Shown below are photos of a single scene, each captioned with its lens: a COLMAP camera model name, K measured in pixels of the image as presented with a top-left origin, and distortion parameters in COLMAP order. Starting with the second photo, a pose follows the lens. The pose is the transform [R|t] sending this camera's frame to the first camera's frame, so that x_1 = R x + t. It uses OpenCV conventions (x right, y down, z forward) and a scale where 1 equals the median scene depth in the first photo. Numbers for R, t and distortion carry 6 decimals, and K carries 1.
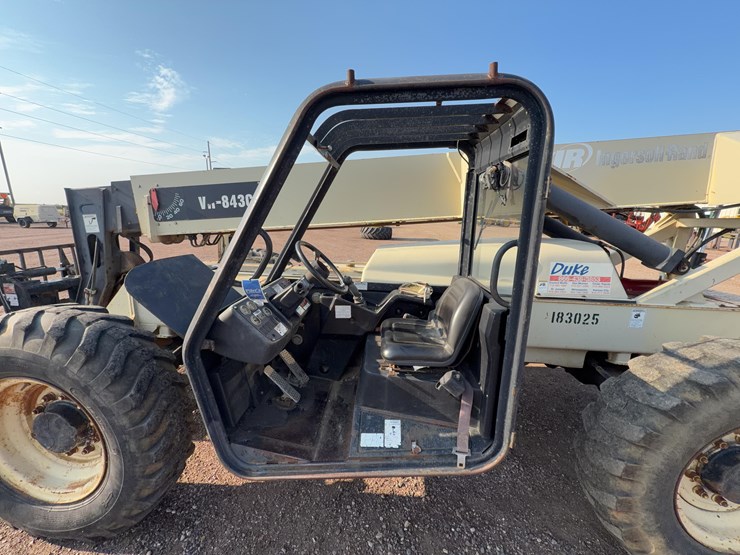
lens RADIAL K [[291.2, 0, 368.7], [0, 291.2, 276.6], [0, 0, 1]] dist [0.000135, 0.000214]
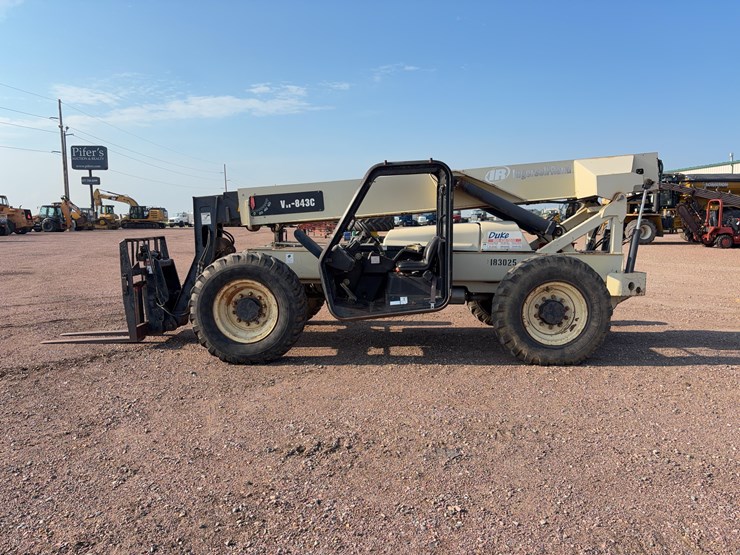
lens RADIAL K [[573.5, 0, 367.6], [0, 573.5, 281.7], [0, 0, 1]] dist [0.066255, 0.000394]
pose [[0.999140, -0.026546, 0.031845, -0.244667], [0.029803, 0.993858, -0.106575, 0.616652], [-0.028820, 0.107432, 0.993795, -2.496926]]
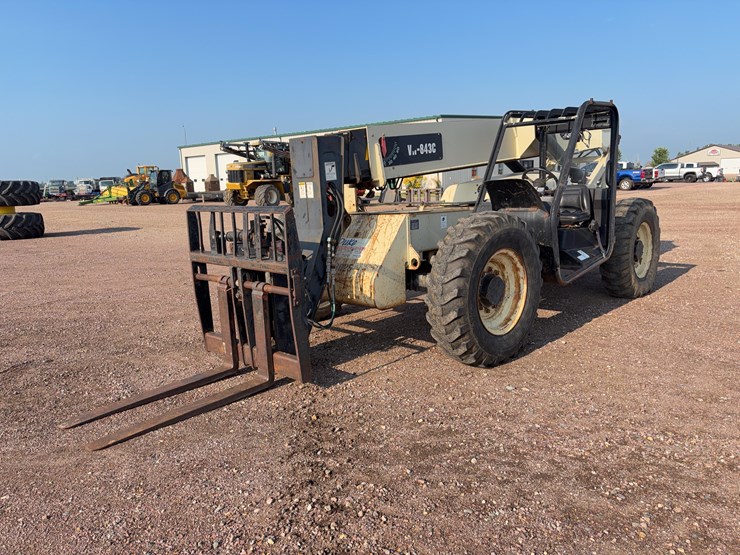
lens RADIAL K [[573.5, 0, 366.9], [0, 573.5, 281.8], [0, 0, 1]] dist [0.066255, 0.000394]
pose [[0.633362, -0.173567, 0.754140, -2.959775], [0.211406, 0.976261, 0.047140, 0.146597], [-0.744419, 0.129572, 0.655020, -0.402707]]
